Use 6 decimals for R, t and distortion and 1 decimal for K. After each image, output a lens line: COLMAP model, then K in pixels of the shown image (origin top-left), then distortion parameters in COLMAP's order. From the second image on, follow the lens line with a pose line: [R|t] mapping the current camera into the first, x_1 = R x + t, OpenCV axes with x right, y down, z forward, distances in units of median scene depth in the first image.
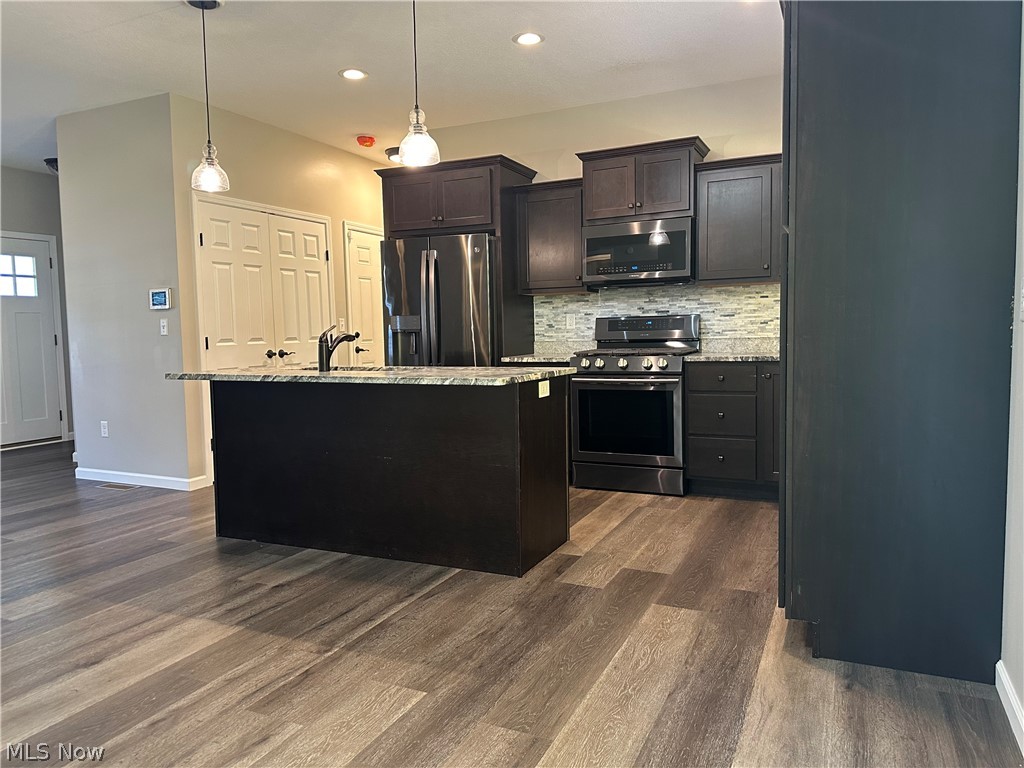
lens RADIAL K [[714.8, 0, 509.2], [0, 714.8, 385.0], [0, 0, 1]] dist [0.066637, -0.086503]
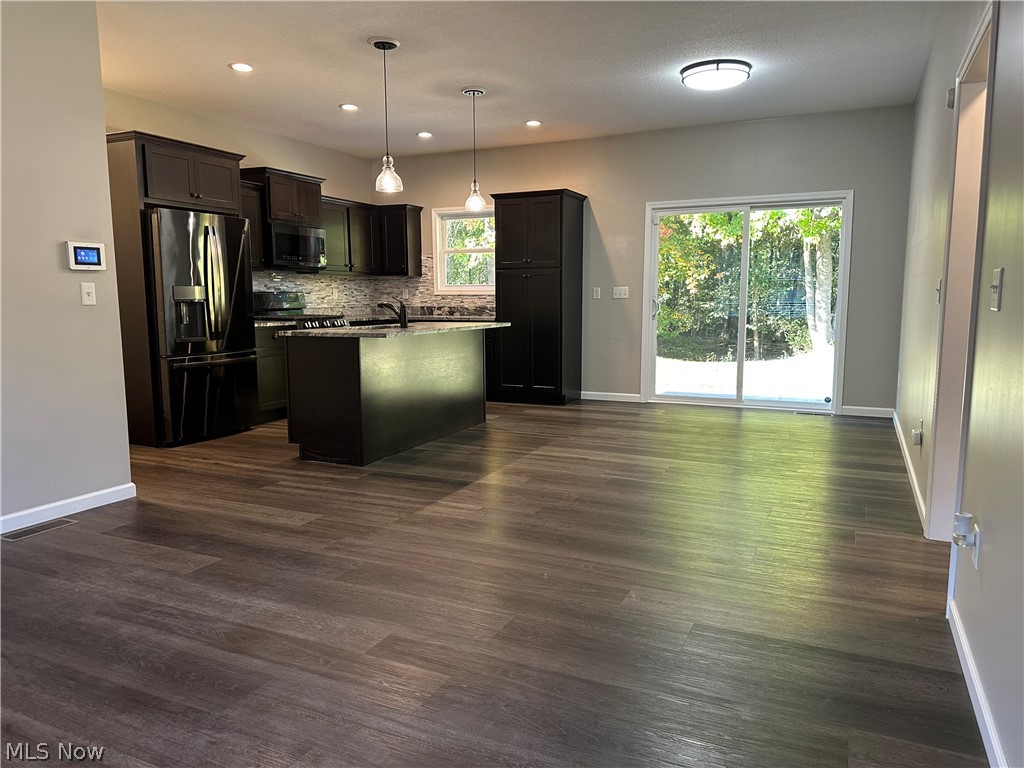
lens RADIAL K [[714.8, 0, 515.3], [0, 714.8, 388.0], [0, 0, 1]] dist [0.066637, -0.086503]
pose [[-0.003184, -0.111795, 0.993726, -1.650219], [0.083681, 0.990216, 0.111669, -0.039739], [-0.996487, 0.083512, 0.006202, 0.742232]]
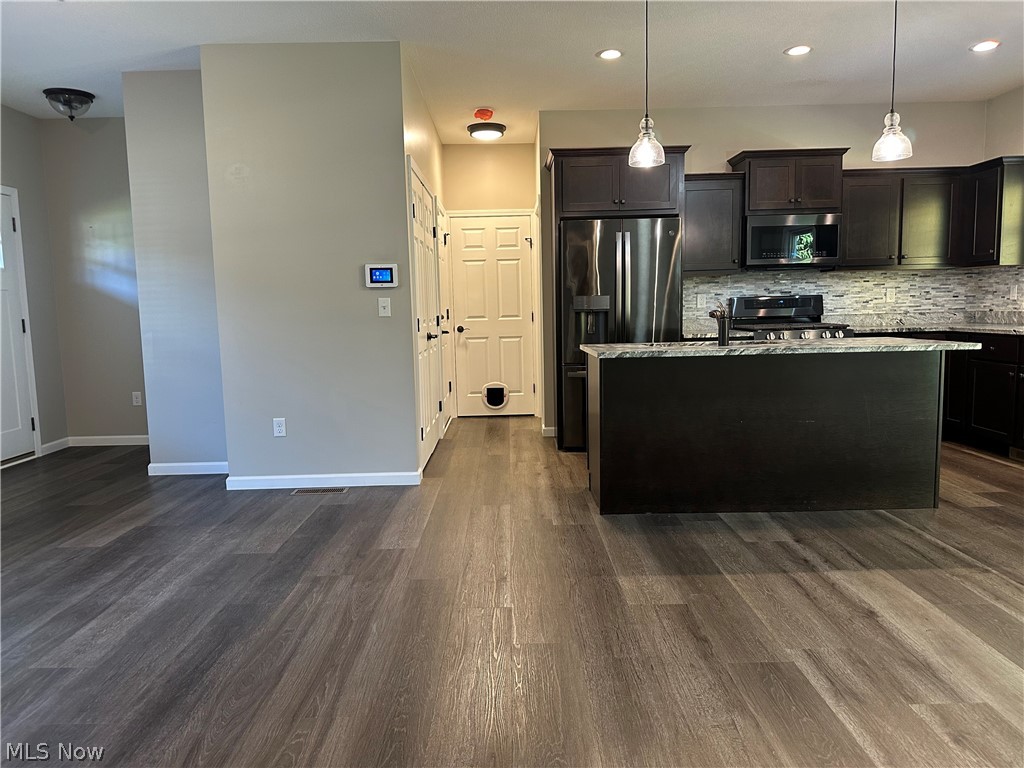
lens RADIAL K [[714.8, 0, 514.2], [0, 714.8, 389.4], [0, 0, 1]] dist [0.066637, -0.086503]
pose [[0.902419, -0.050893, 0.427844, -0.954258], [0.039588, 0.998593, 0.035287, -0.004308], [-0.429038, -0.014906, 0.903163, 0.166056]]
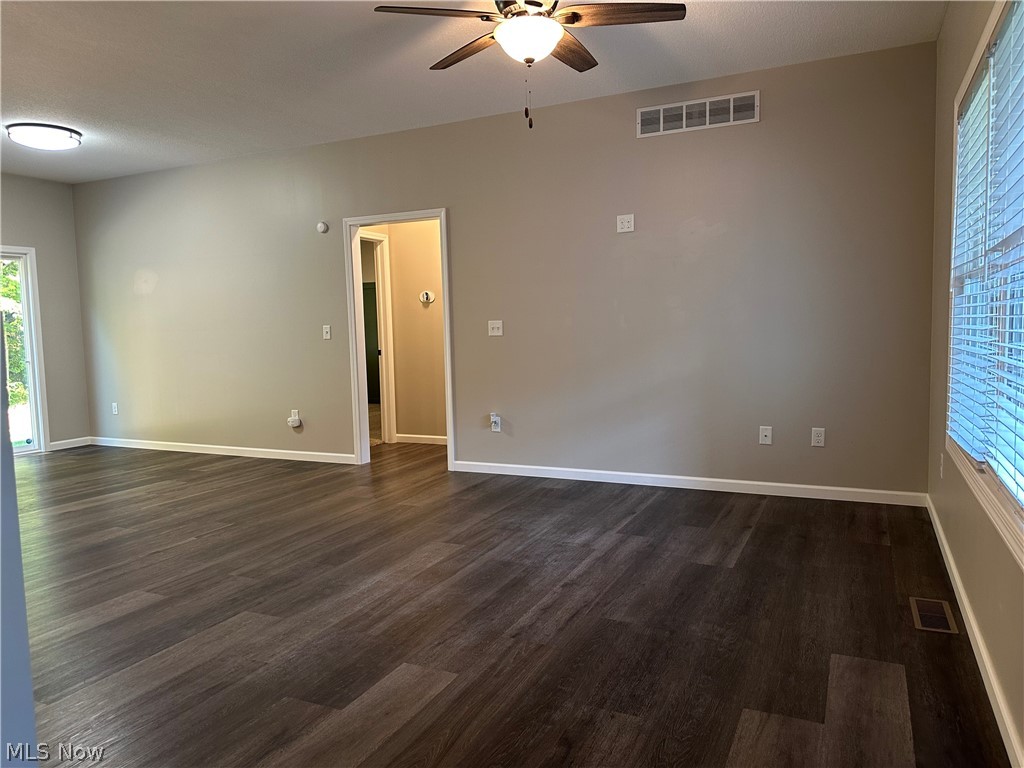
lens RADIAL K [[714.8, 0, 516.4], [0, 714.8, 386.5], [0, 0, 1]] dist [0.066637, -0.086503]
pose [[-0.999002, 0.043908, 0.008183, -1.163516], [0.044655, 0.985459, 0.163942, -0.140920], [-0.000866, 0.164143, -0.986436, 1.834331]]
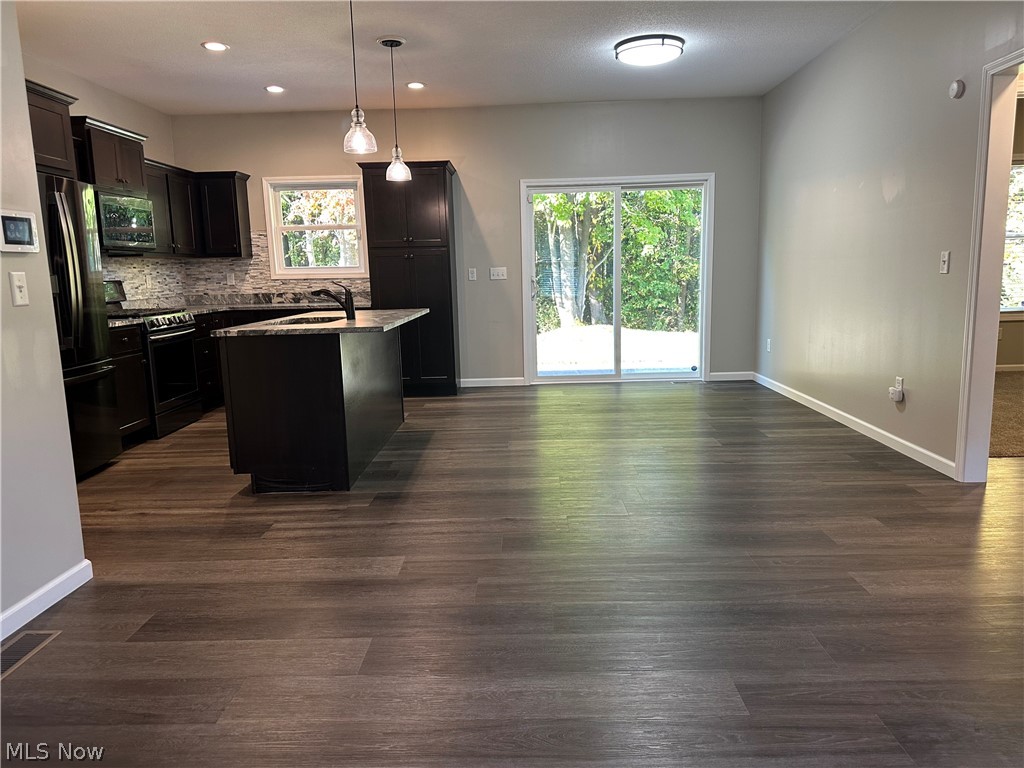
lens RADIAL K [[714.8, 0, 510.0], [0, 714.8, 388.0], [0, 0, 1]] dist [0.066637, -0.086503]
pose [[-0.406135, -0.117456, 0.906233, -1.428409], [0.106680, 0.978830, 0.174674, -0.085019], [-0.907565, 0.167618, -0.385007, 1.191378]]
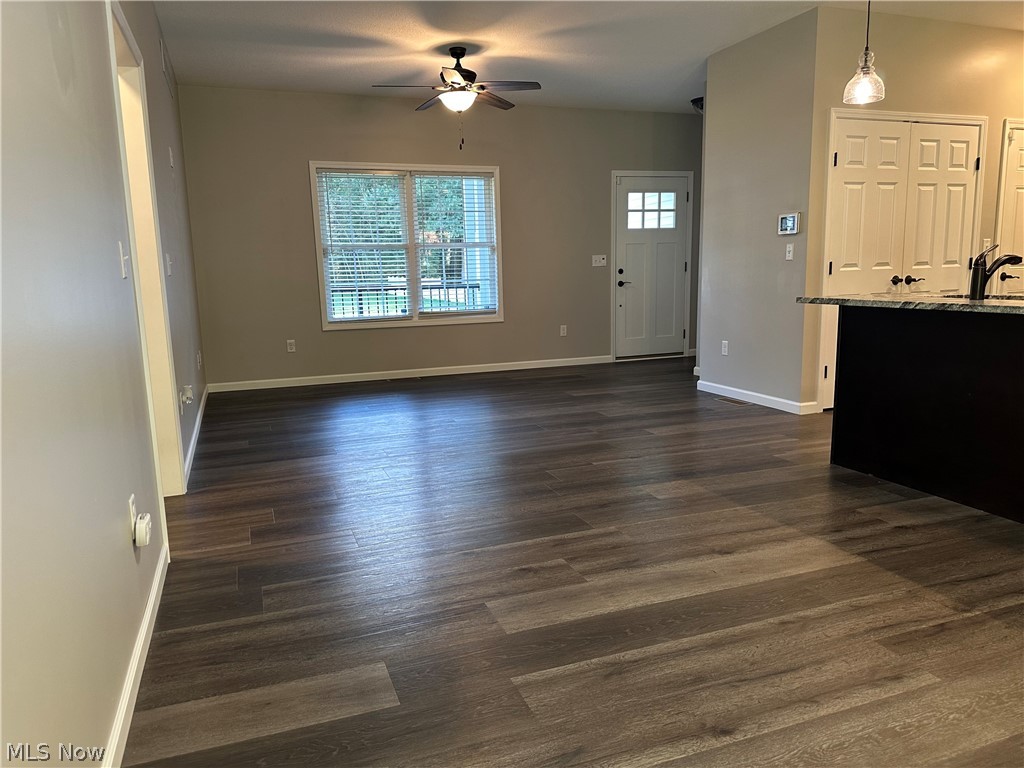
lens RADIAL K [[714.8, 0, 509.1], [0, 714.8, 391.5], [0, 0, 1]] dist [0.066637, -0.086503]
pose [[0.712803, 0.118831, -0.691224, -0.044271], [-0.044169, 0.991192, 0.124852, 0.006456], [0.699972, -0.058464, 0.711773, -0.015164]]
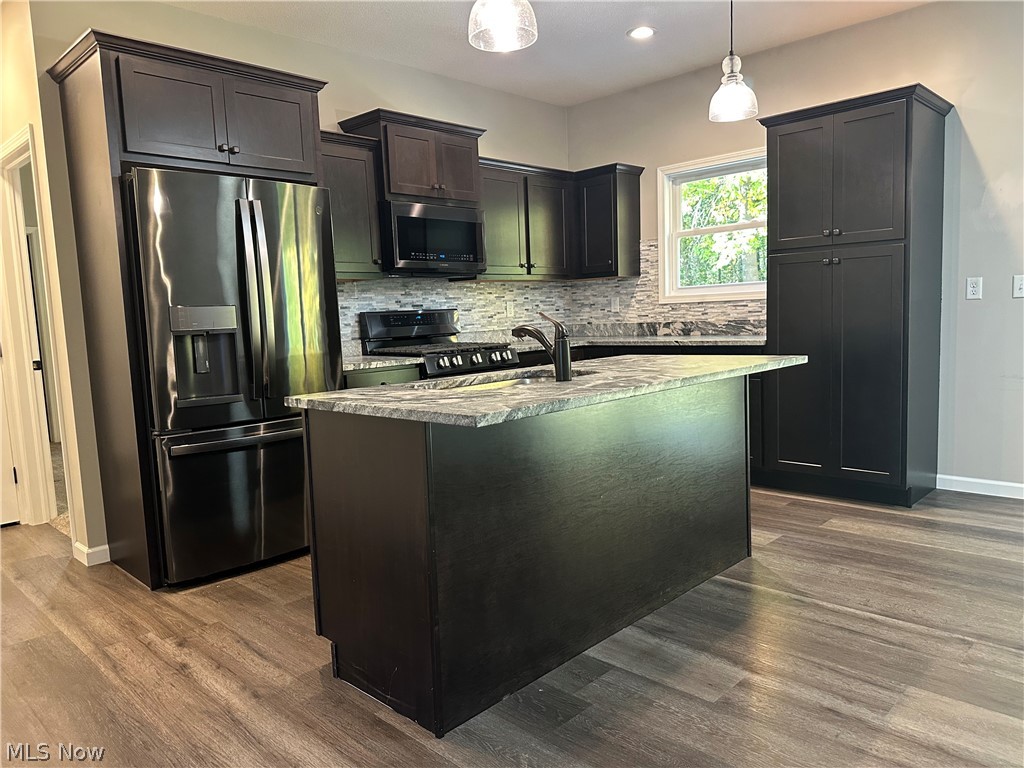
lens RADIAL K [[714.8, 0, 515.8], [0, 714.8, 390.0], [0, 0, 1]] dist [0.066637, -0.086503]
pose [[0.328344, -0.098464, 0.939412, -0.853476], [0.109448, 0.991819, 0.065702, -0.055963], [-0.938196, 0.081244, 0.336435, 0.786849]]
